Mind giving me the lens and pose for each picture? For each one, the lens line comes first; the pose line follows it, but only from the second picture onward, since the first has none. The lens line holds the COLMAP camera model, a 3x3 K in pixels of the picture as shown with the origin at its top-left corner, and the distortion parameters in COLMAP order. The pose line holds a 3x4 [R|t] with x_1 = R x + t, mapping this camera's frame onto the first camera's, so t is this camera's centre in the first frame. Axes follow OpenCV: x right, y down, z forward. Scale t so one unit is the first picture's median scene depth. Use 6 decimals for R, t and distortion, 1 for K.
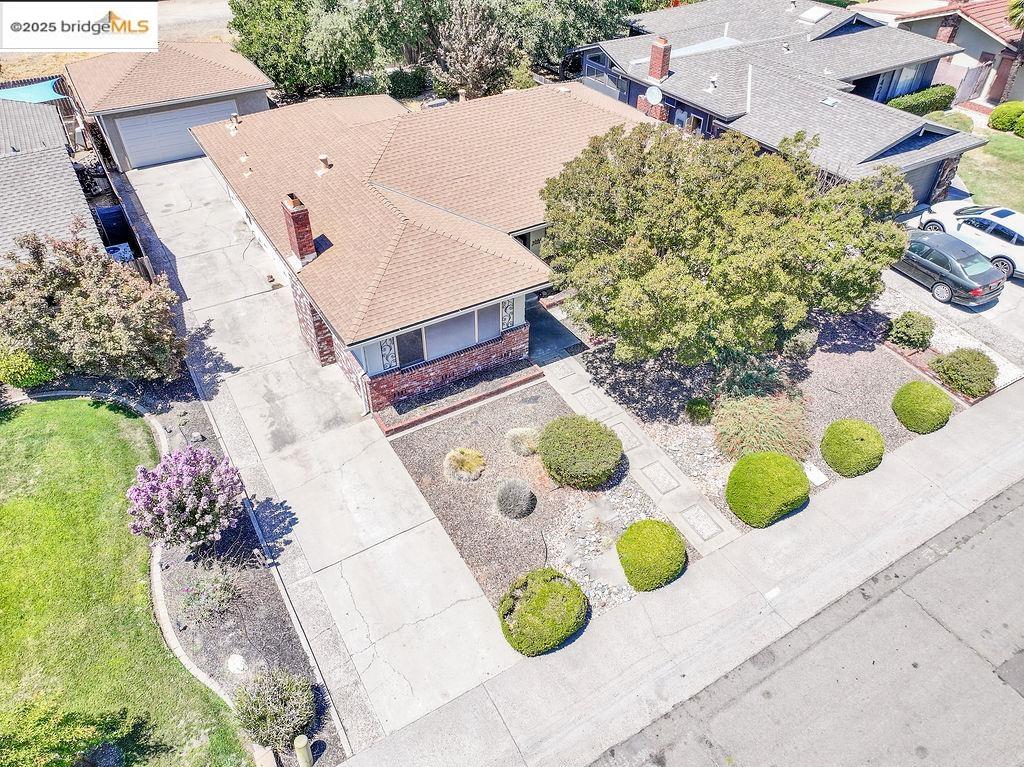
lens RADIAL K [[722.6, 0, 516.7], [0, 722.6, 382.5], [0, 0, 1]] dist [-0.004512, 0.023164]
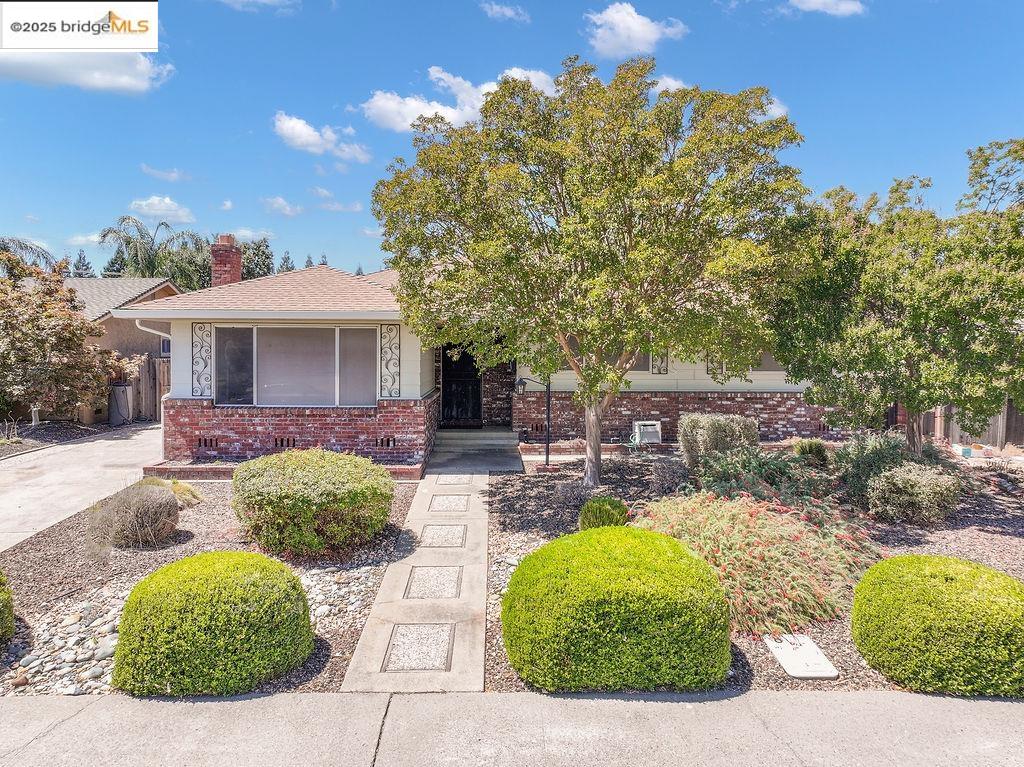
lens RADIAL K [[722.6, 0, 516.7], [0, 722.6, 382.5], [0, 0, 1]] dist [-0.004512, 0.023164]
pose [[0.869830, 0.018570, -0.493002, 0.428821], [-0.314129, 0.791392, -0.524426, 0.233866], [0.380419, 0.611027, 0.694209, 0.567272]]
